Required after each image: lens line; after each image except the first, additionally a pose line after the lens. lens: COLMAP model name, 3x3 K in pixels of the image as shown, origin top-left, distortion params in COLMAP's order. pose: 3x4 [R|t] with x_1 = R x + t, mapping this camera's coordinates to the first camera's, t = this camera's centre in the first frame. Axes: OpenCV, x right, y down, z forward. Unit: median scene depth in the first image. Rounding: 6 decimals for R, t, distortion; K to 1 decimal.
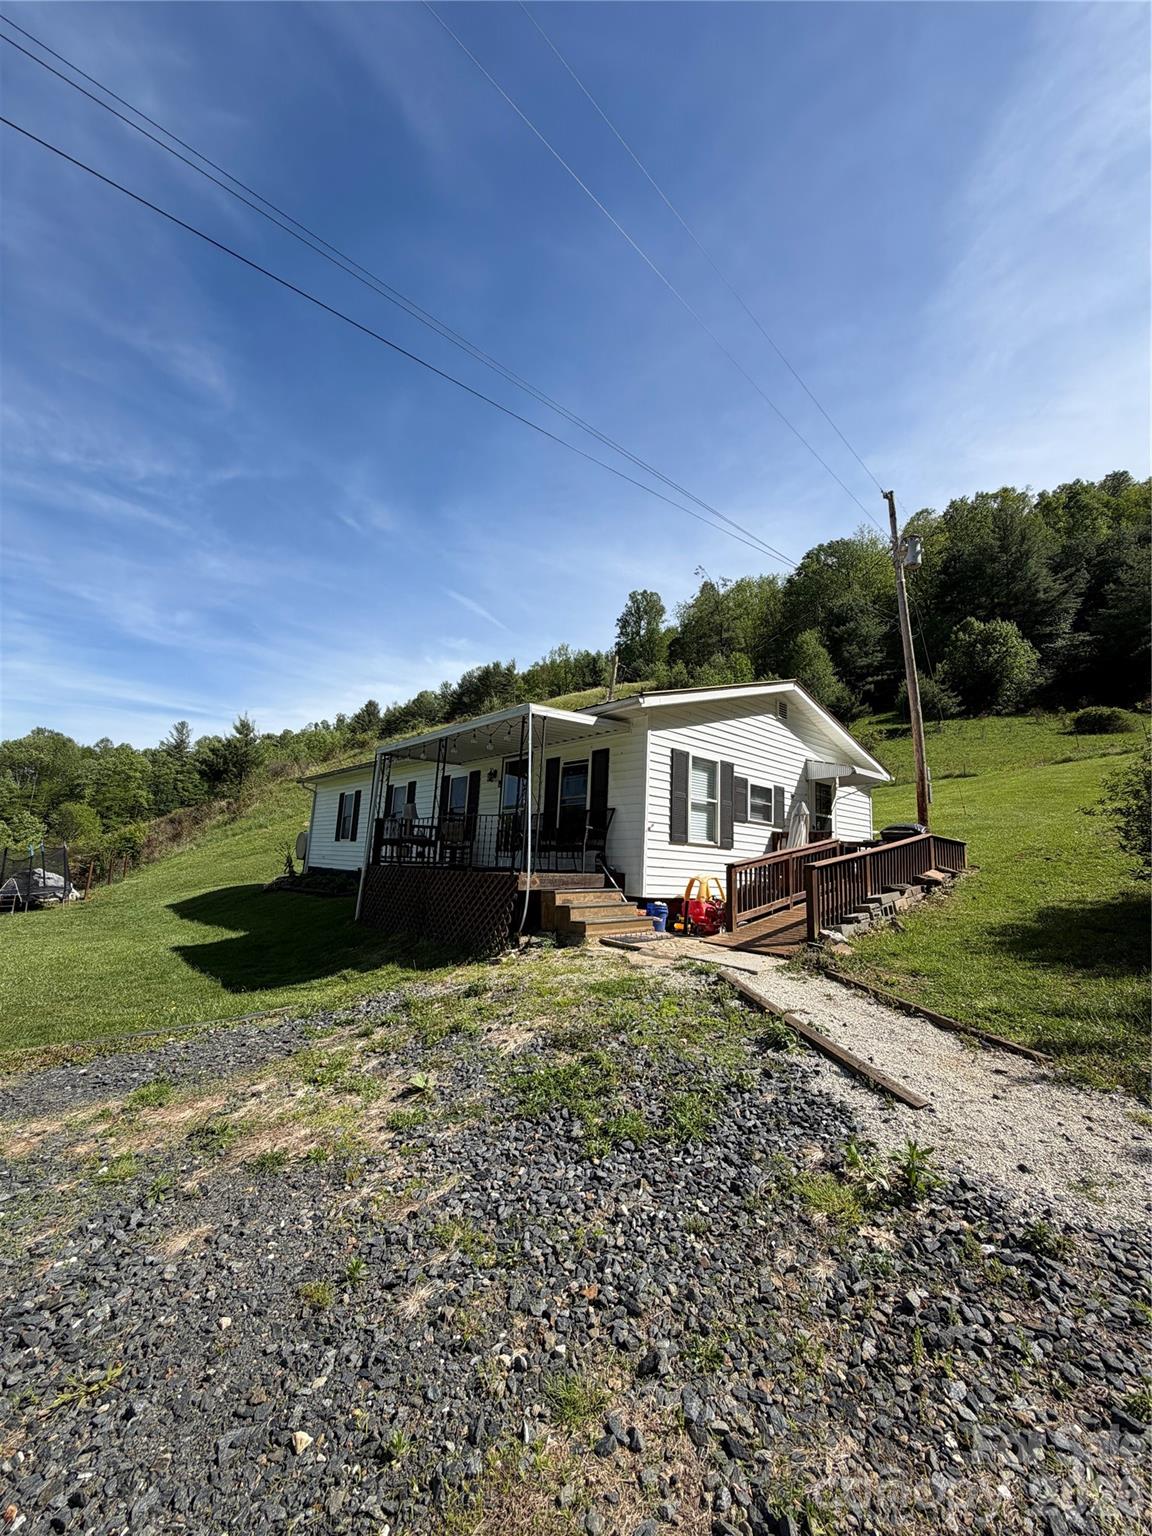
lens RADIAL K [[611.8, 0, 574.5], [0, 611.8, 766.6], [0, 0, 1]] dist [0.000847, -0.000296]
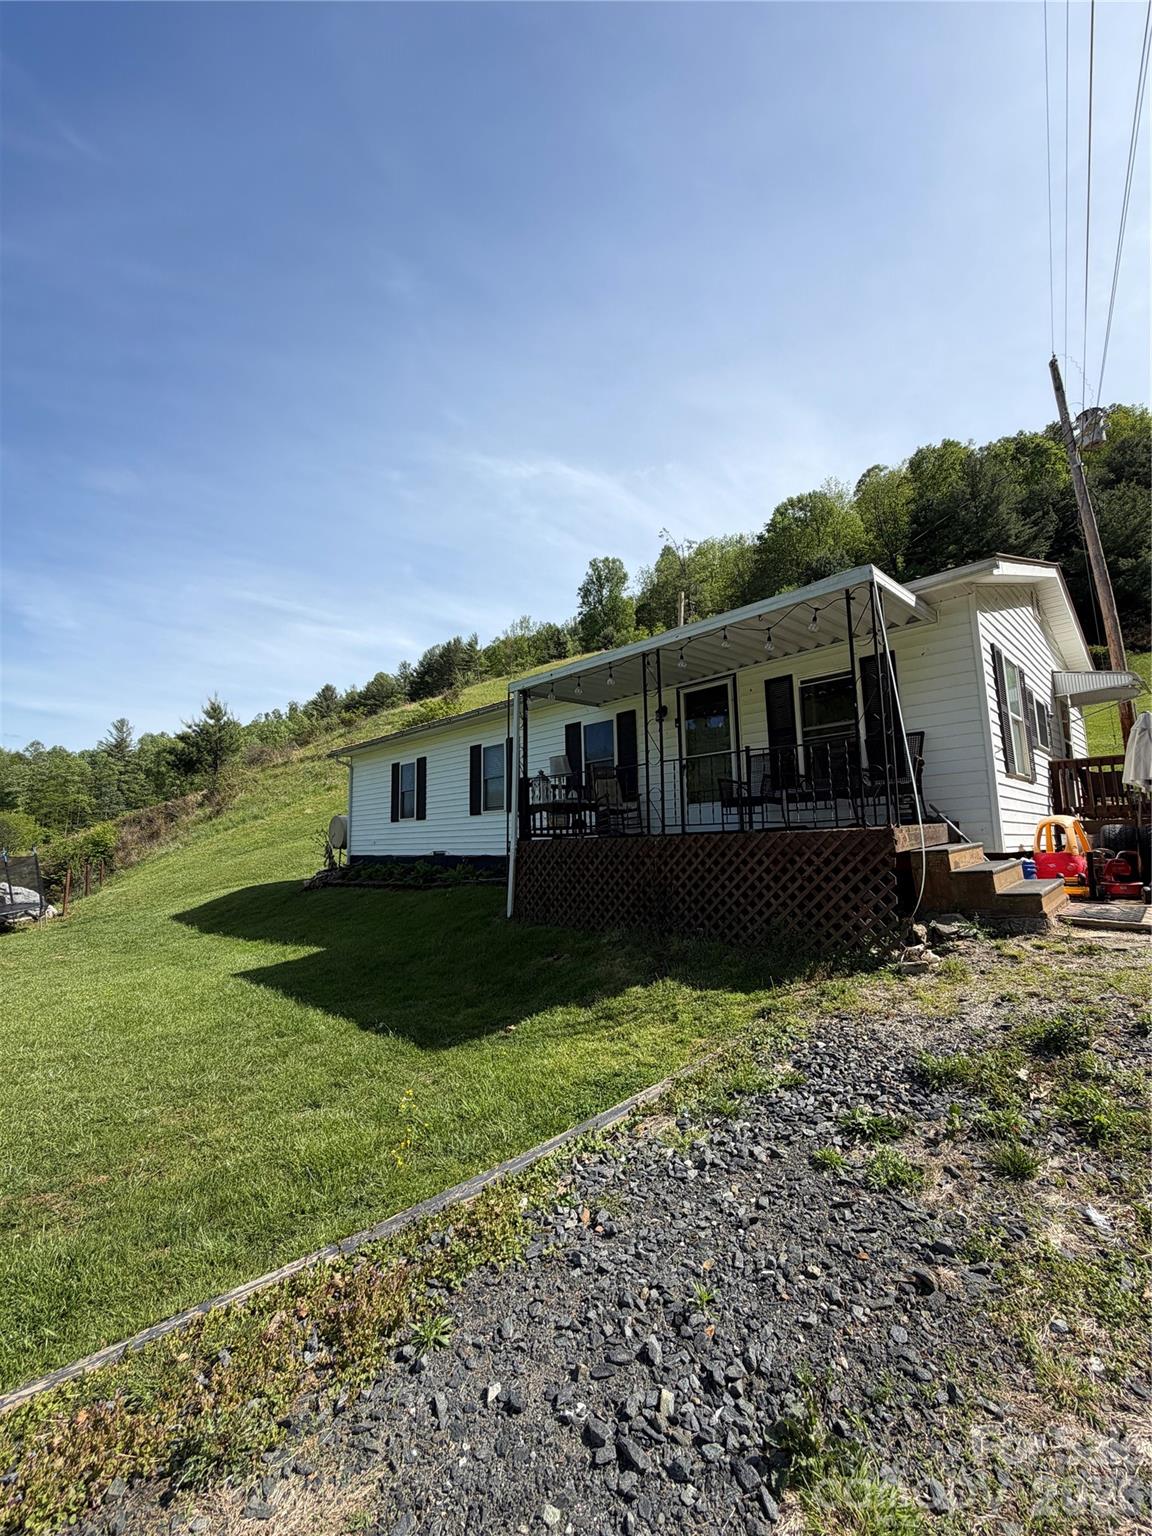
lens RADIAL K [[611.8, 0, 574.5], [0, 611.8, 766.6], [0, 0, 1]] dist [0.000847, -0.000296]
pose [[0.995857, -0.061380, 0.067098, -0.044352], [0.058758, 0.997455, 0.040386, 0.006422], [-0.069406, -0.036276, 0.996929, 0.037505]]
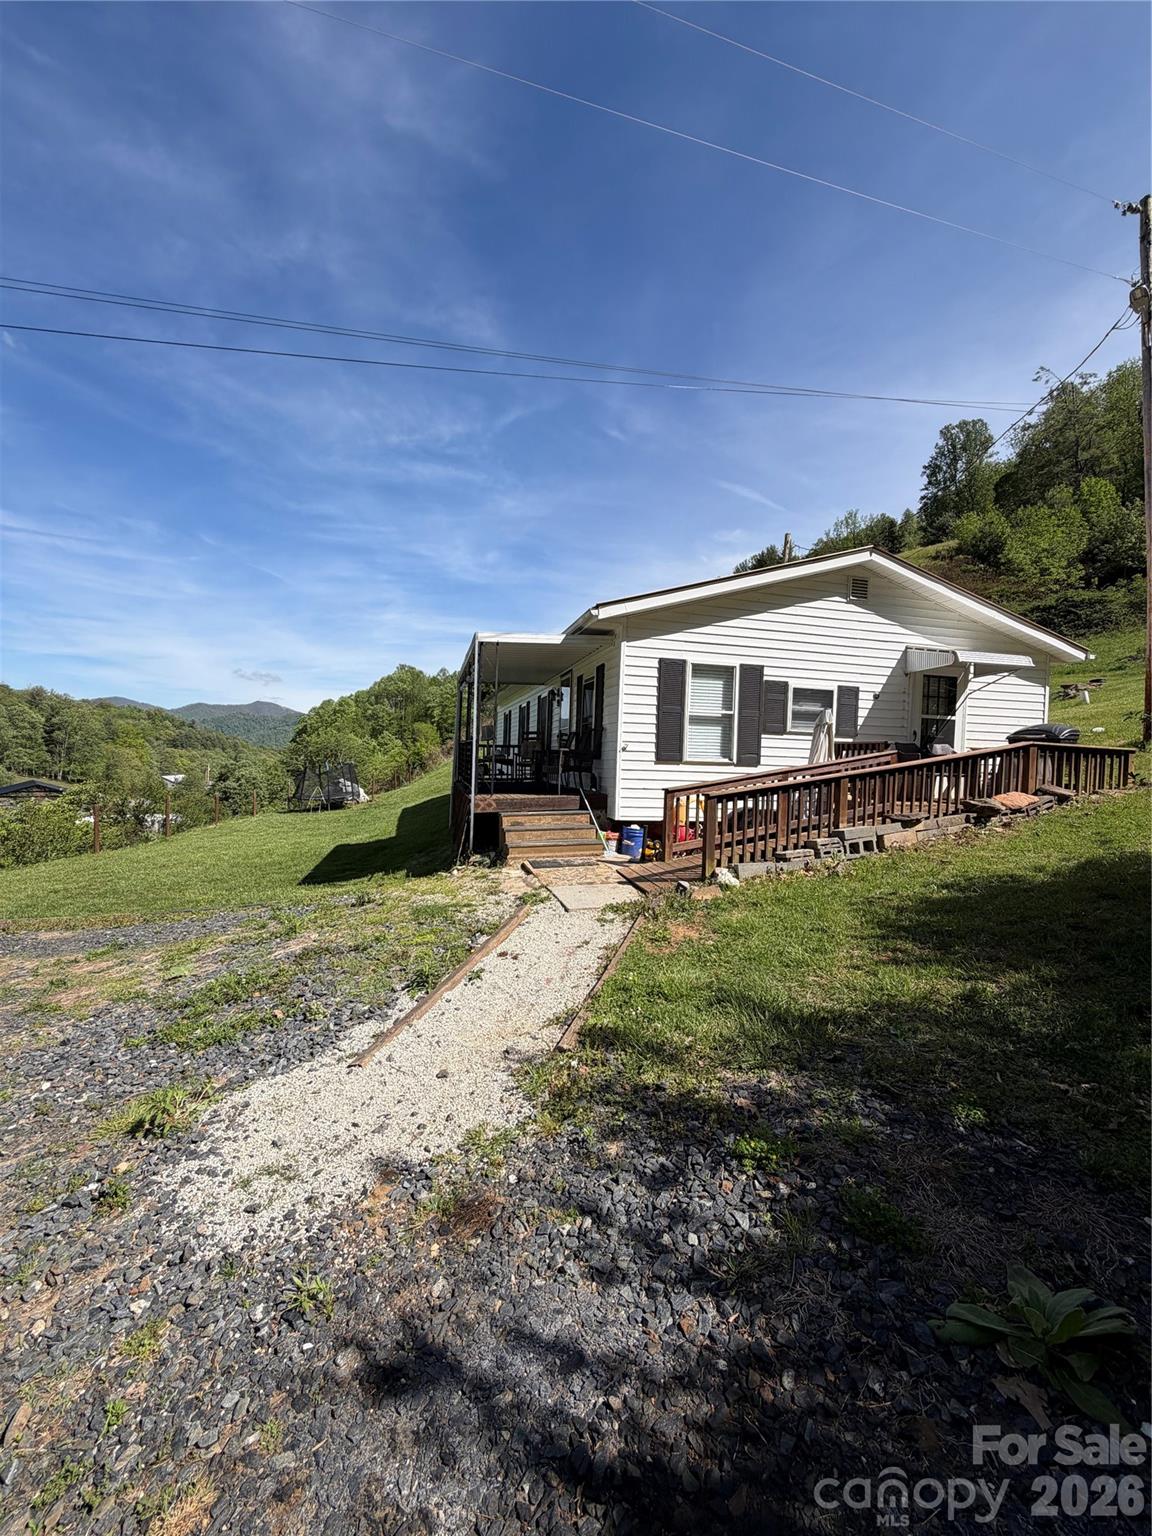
lens RADIAL K [[618.4, 0, 559.7], [0, 618.4, 731.9], [0, 0, 1]] dist [0.010429, -0.000185]
pose [[0.877653, -0.038365, -0.477759, 0.062993], [0.087877, 0.992774, 0.081711, -0.001312], [0.471172, -0.113698, 0.874683, 0.016174]]
